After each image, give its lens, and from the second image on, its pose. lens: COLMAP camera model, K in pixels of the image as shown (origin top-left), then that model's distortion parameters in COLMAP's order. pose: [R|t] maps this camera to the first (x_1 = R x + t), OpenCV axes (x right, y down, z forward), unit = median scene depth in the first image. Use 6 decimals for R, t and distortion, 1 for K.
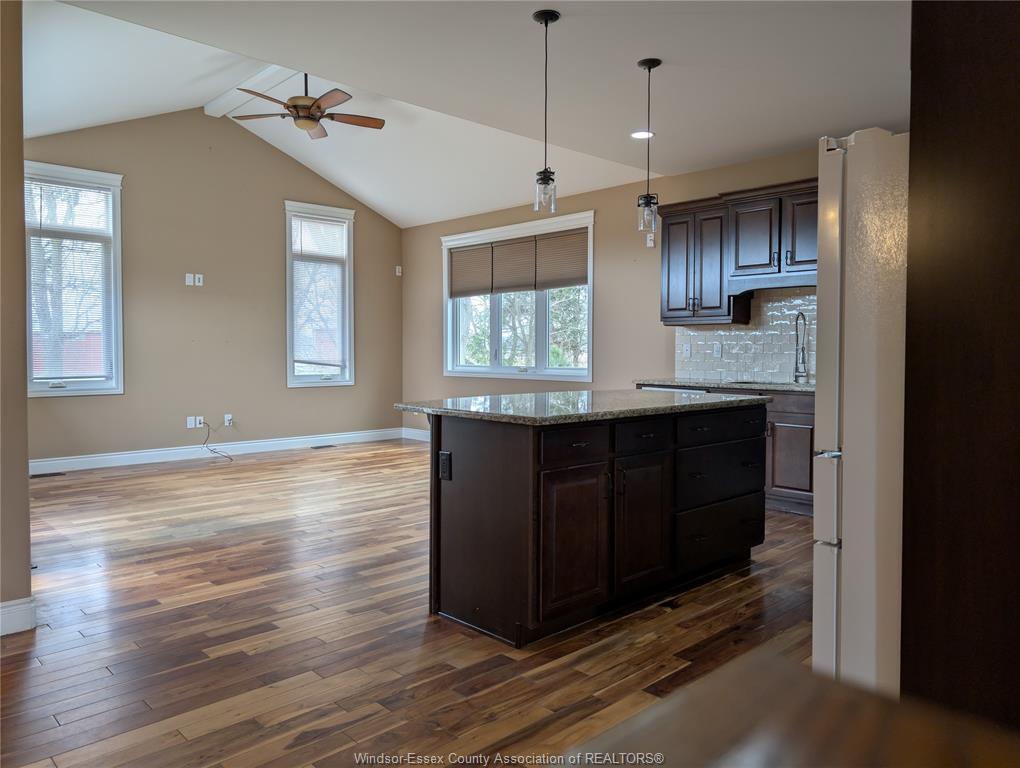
lens RADIAL K [[733.0, 0, 534.2], [0, 733.0, 368.1], [0, 0, 1]] dist [0.028300, -0.038029]
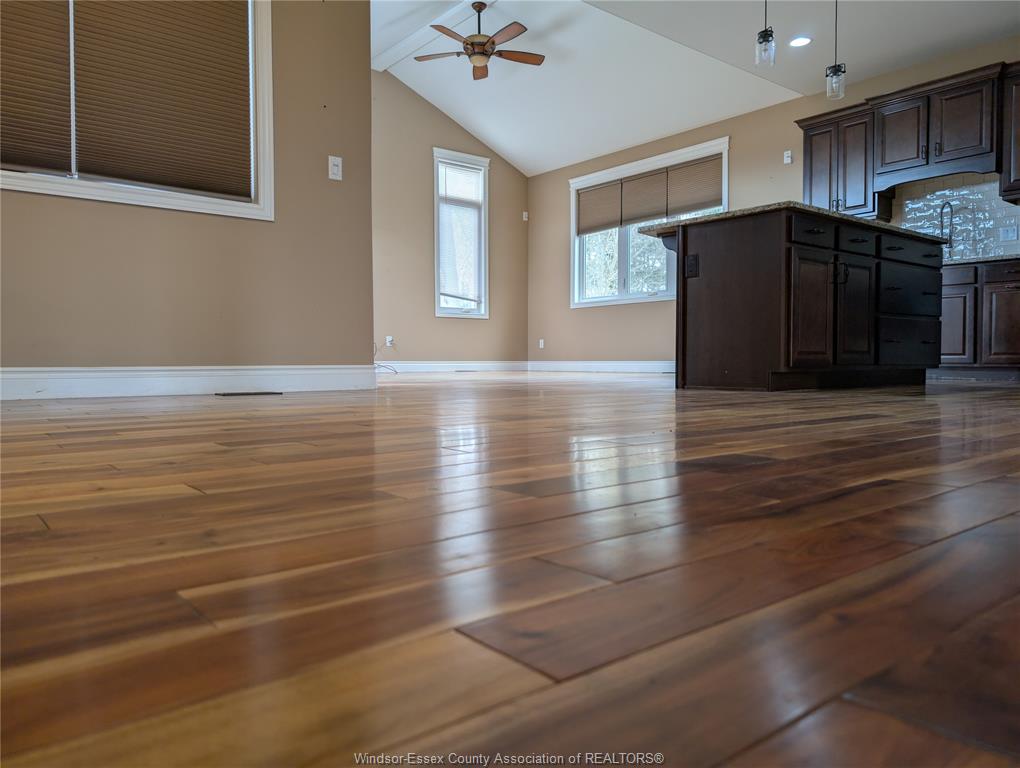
lens RADIAL K [[733.0, 0, 505.6], [0, 733.0, 388.5], [0, 0, 1]] dist [0.028300, -0.038029]
pose [[0.994624, 0.000403, -0.103552, -0.119554], [0.001332, 0.999860, 0.016690, 0.124690], [0.103545, -0.016738, 0.994484, -0.108223]]
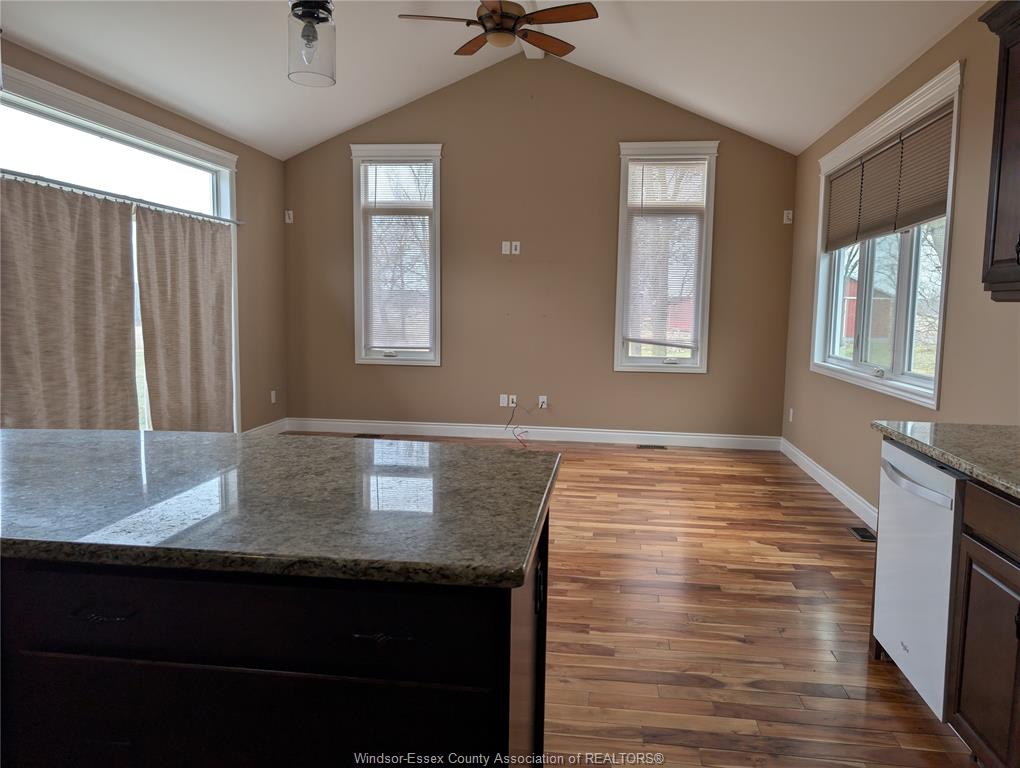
lens RADIAL K [[733.0, 0, 515.8], [0, 733.0, 390.4], [0, 0, 1]] dist [0.028300, -0.038029]
pose [[0.612348, 0.097672, -0.784532, 0.271266], [-0.036998, 0.994792, 0.094971, -0.028399], [0.789722, -0.029130, 0.612772, 0.418152]]
